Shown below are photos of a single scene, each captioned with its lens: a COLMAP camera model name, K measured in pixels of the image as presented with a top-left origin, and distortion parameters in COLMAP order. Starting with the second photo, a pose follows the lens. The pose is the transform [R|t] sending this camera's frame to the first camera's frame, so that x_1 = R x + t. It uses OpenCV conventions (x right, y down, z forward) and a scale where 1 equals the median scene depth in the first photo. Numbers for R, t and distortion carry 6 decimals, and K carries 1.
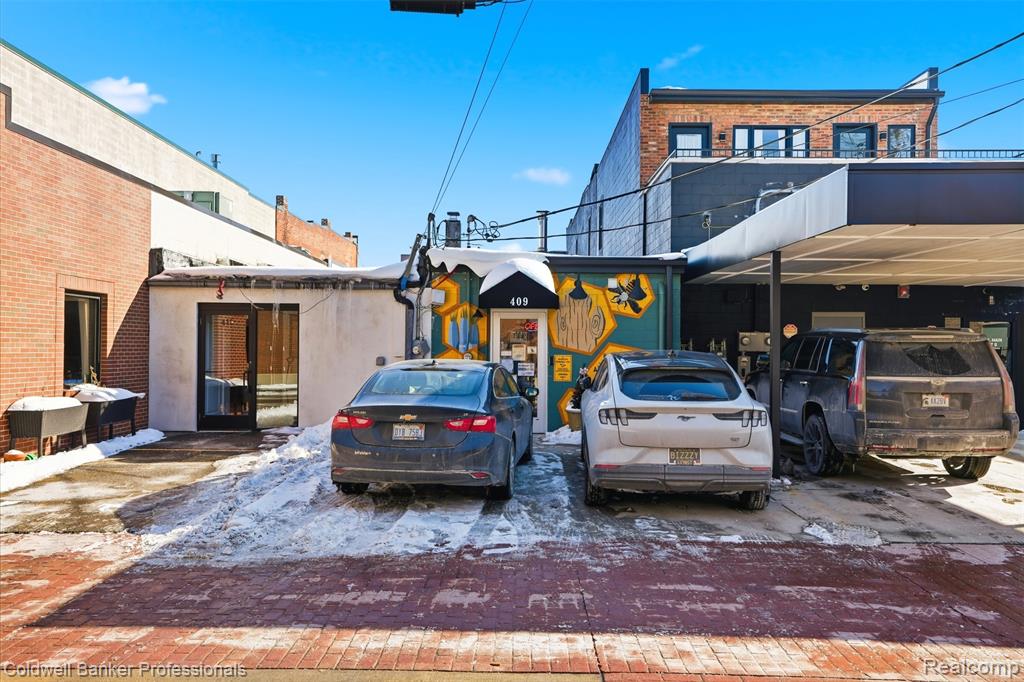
lens RADIAL K [[856.5, 0, 512.0], [0, 856.5, 339.2], [0, 0, 1]] dist [0.048838, 0.012242]
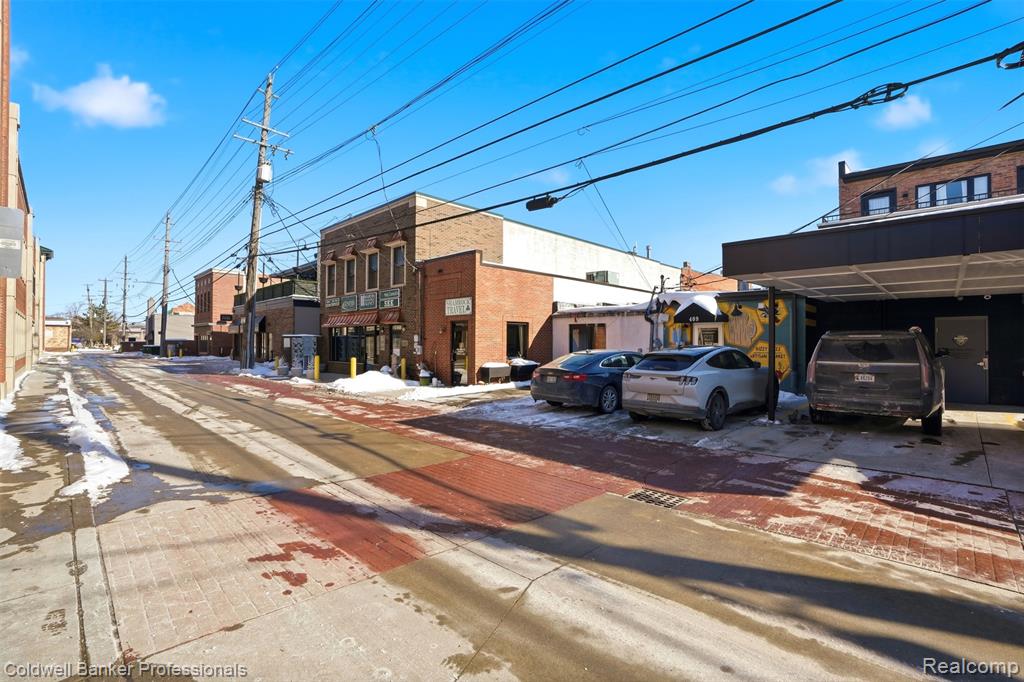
lens RADIAL K [[470.8, 0, 512.1], [0, 470.8, 340.3], [0, 0, 1]] dist [0.001096, 0.000776]
pose [[0.737857, -0.007368, -0.674917, 0.377112], [0.008929, 0.999959, -0.001155, -0.000181], [0.674898, -0.005174, 0.737893, -0.023192]]
